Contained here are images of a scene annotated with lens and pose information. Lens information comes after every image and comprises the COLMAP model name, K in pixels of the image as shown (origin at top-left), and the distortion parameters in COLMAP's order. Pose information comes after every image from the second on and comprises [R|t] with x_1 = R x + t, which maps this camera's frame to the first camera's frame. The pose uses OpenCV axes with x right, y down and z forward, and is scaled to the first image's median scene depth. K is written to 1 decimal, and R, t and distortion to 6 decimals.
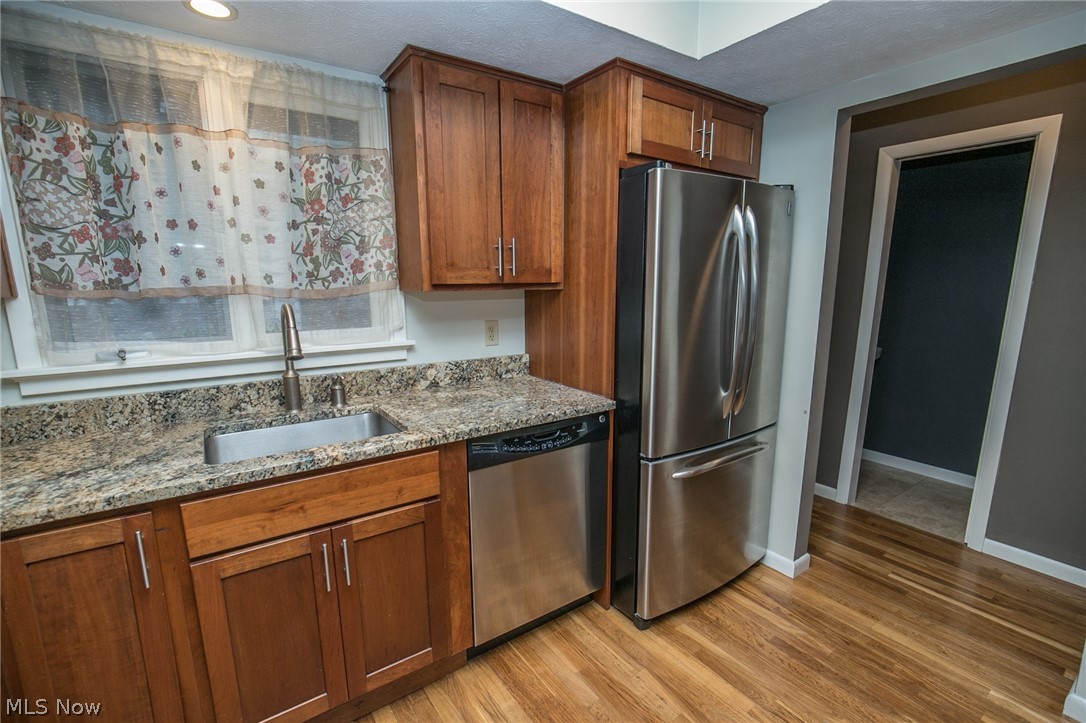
lens RADIAL K [[491.8, 0, 543.6], [0, 491.8, 372.7], [0, 0, 1]] dist [-0.017245, 0.004777]
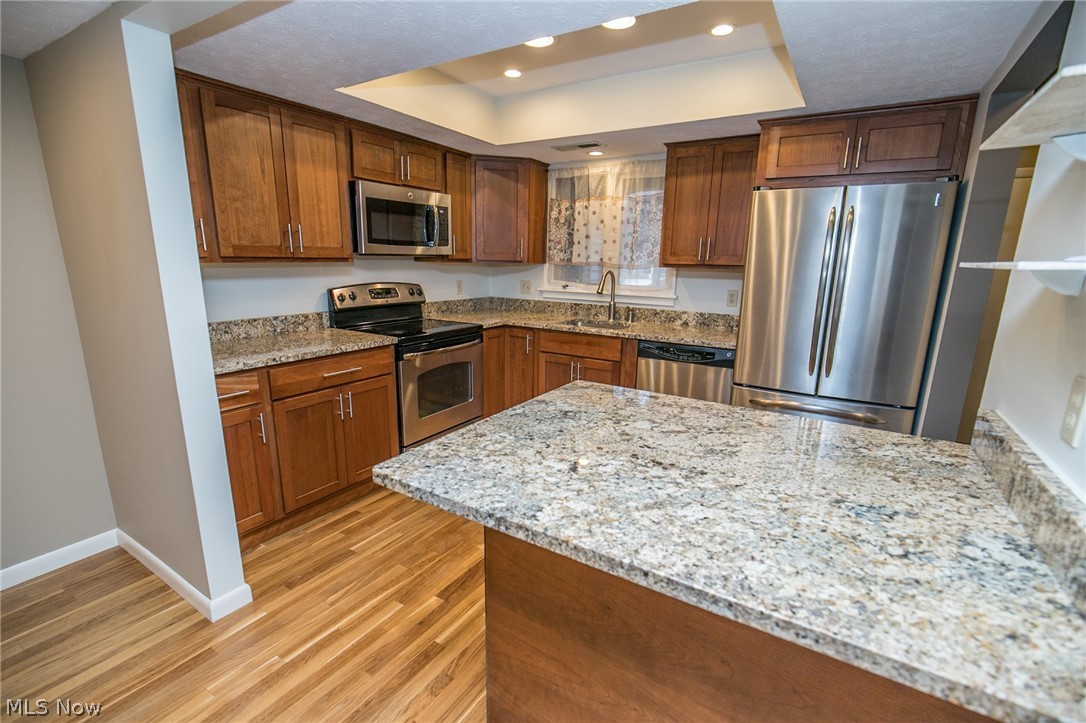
lens RADIAL K [[491.8, 0, 543.6], [0, 491.8, 372.7], [0, 0, 1]] dist [-0.017245, 0.004777]
pose [[0.396600, 0.218320, -0.891653, 1.449554], [-0.191903, 0.969565, 0.152040, 0.031613], [0.897709, 0.110812, 0.426426, -0.192173]]
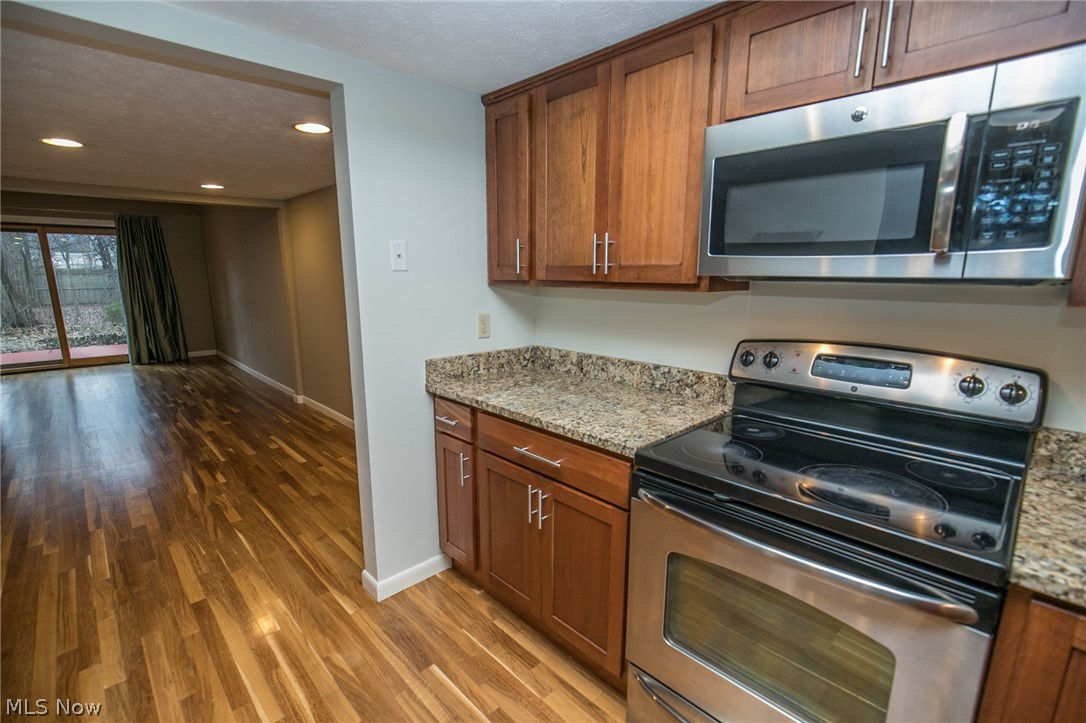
lens RADIAL K [[491.8, 0, 543.6], [0, 491.8, 372.7], [0, 0, 1]] dist [-0.017245, 0.004777]
pose [[-0.986168, 0.031059, -0.162812, -0.016826], [-0.033868, 0.923802, 0.381370, -0.154200], [0.162251, 0.381609, -0.909972, 0.737505]]
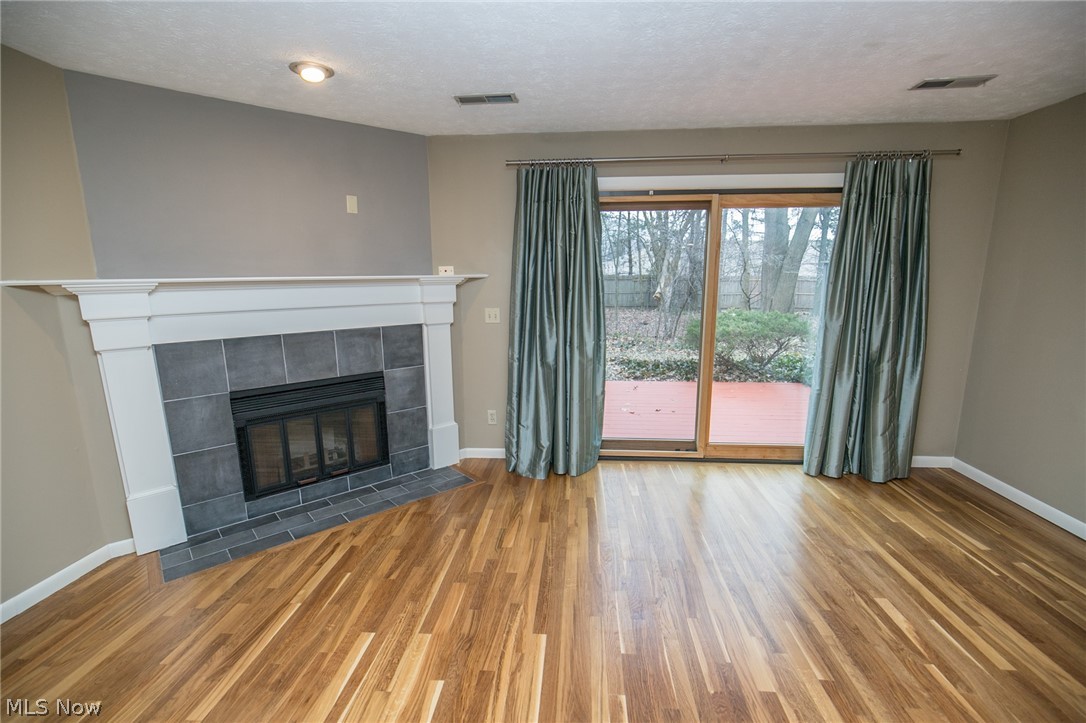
lens RADIAL K [[491.8, 0, 543.6], [0, 491.8, 372.7], [0, 0, 1]] dist [-0.017245, 0.004777]
pose [[-0.776125, -0.118179, 0.619406, 2.578751], [0.124395, 0.934284, 0.334125, 0.315235], [-0.618188, 0.336373, -0.710420, -1.838719]]
